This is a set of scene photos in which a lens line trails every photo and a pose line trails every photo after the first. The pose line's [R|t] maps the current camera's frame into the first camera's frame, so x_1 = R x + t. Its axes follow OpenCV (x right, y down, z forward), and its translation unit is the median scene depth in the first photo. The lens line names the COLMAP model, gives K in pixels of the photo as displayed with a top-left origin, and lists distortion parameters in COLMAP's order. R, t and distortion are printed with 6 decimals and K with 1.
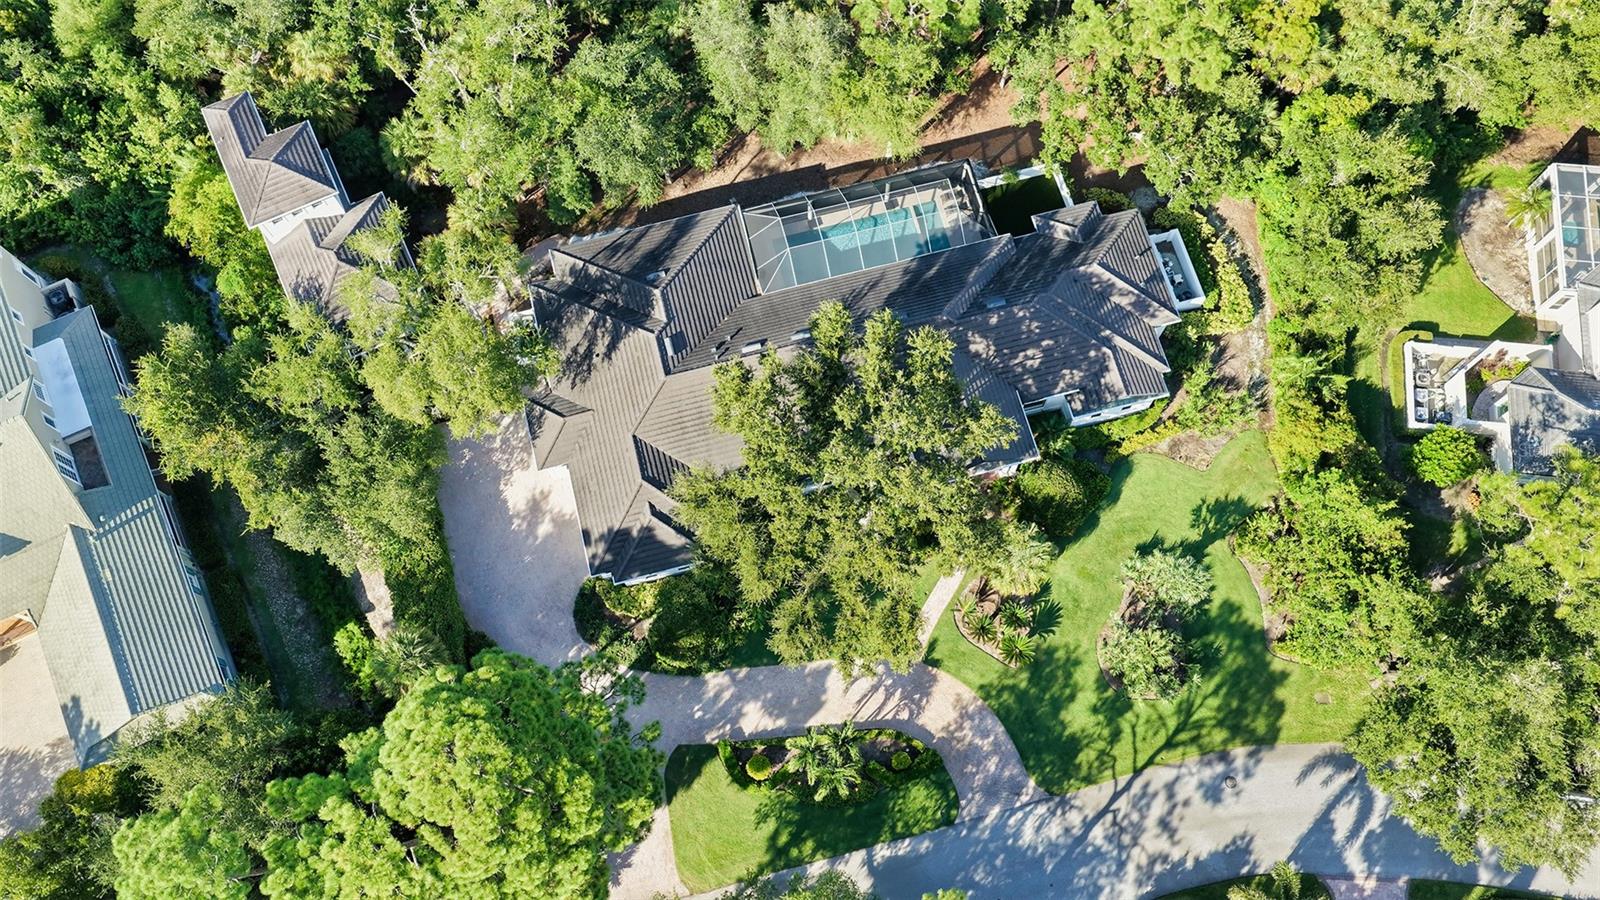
lens RADIAL K [[1291.4, 0, 800.0], [0, 1291.4, 450.0], [0, 0, 1]] dist [0.004602, 0.001500]
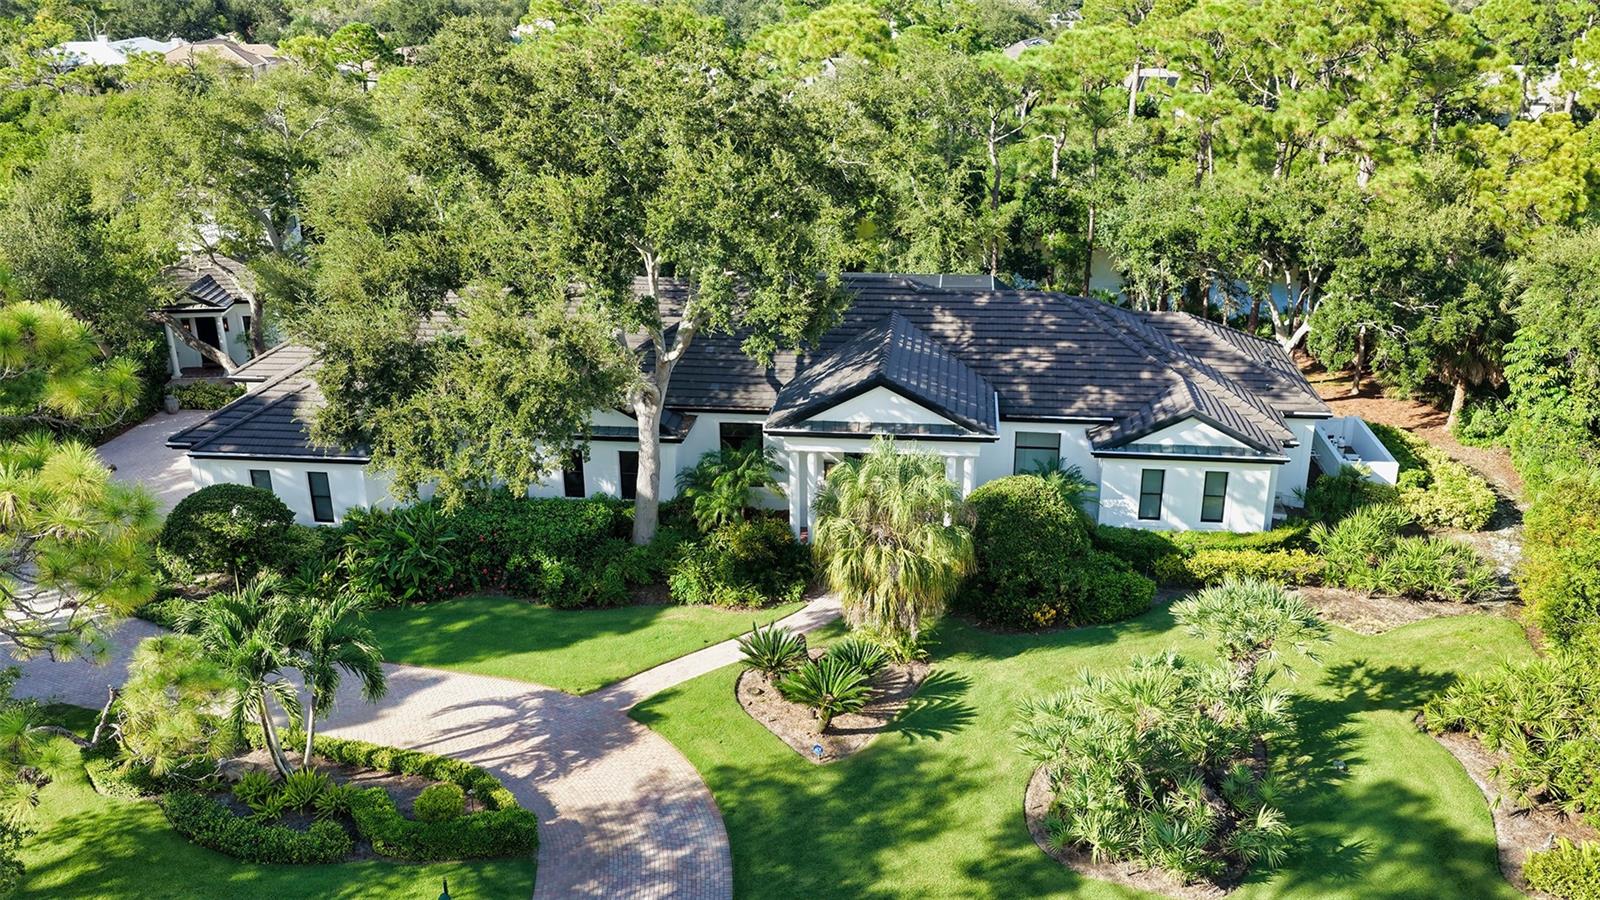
lens RADIAL K [[1291.4, 0, 800.0], [0, 1291.4, 450.0], [0, 0, 1]] dist [0.004602, 0.001500]
pose [[0.931584, 0.141225, -0.334974, 0.281263], [-0.343365, 0.644440, -0.683226, 0.381867], [0.119382, 0.751501, 0.648841, 0.650962]]
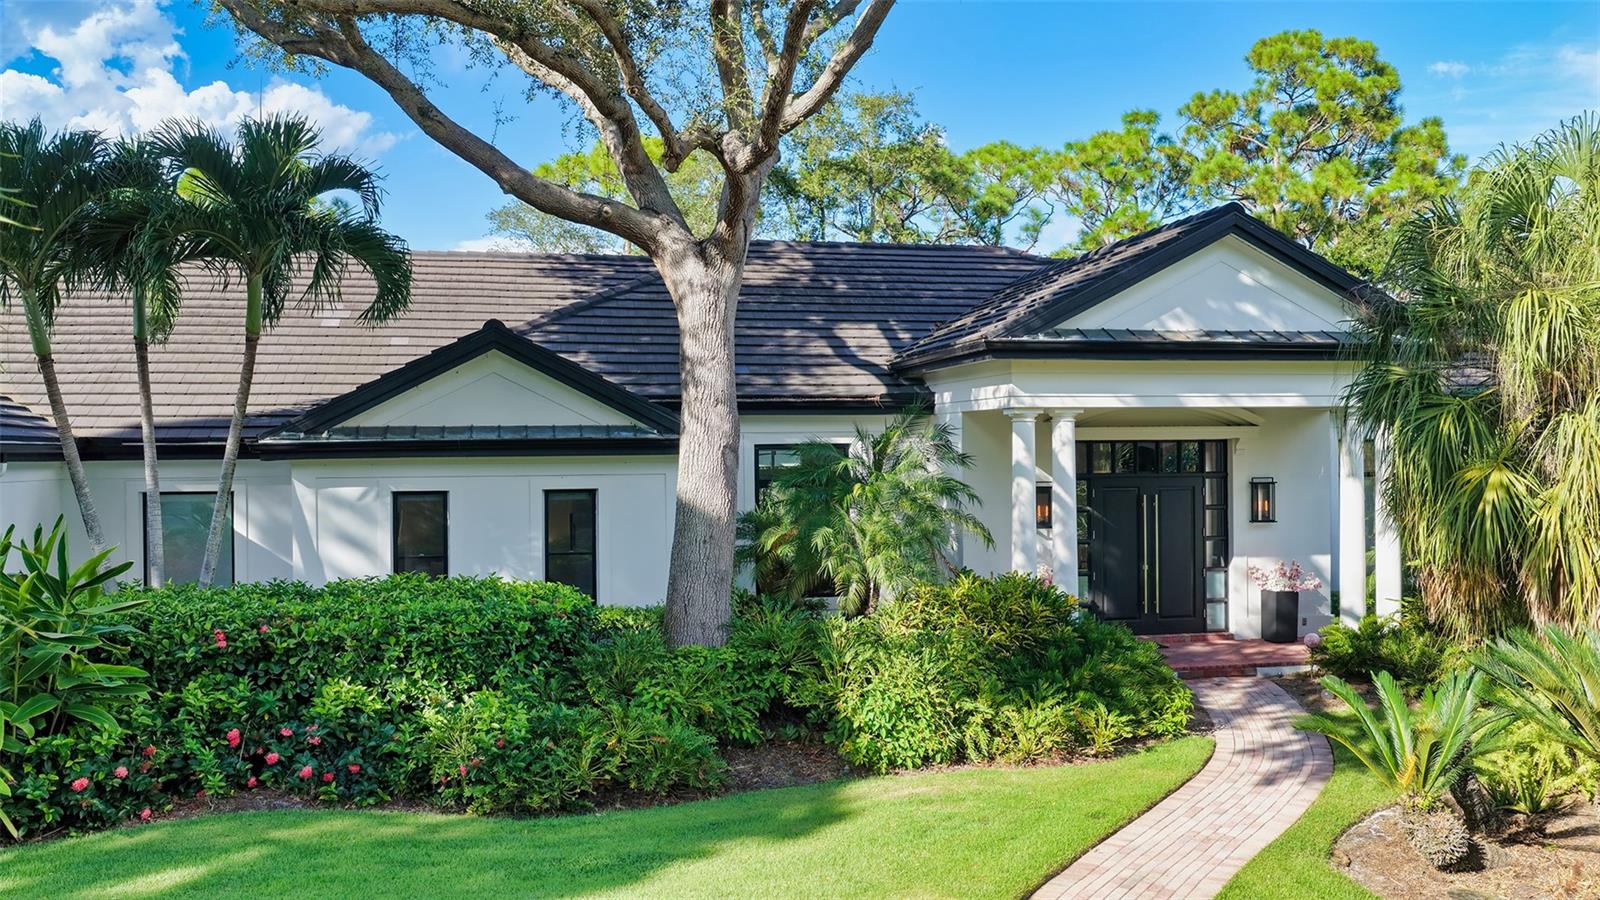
lens RADIAL K [[1291.4, 0, 800.0], [0, 1291.4, 450.0], [0, 0, 1]] dist [0.004602, 0.001500]
pose [[0.999525, 0.018334, -0.024777, 0.074216], [-0.029757, 0.364519, -0.930720, 0.237168], [-0.008033, 0.931015, 0.364891, 0.911753]]
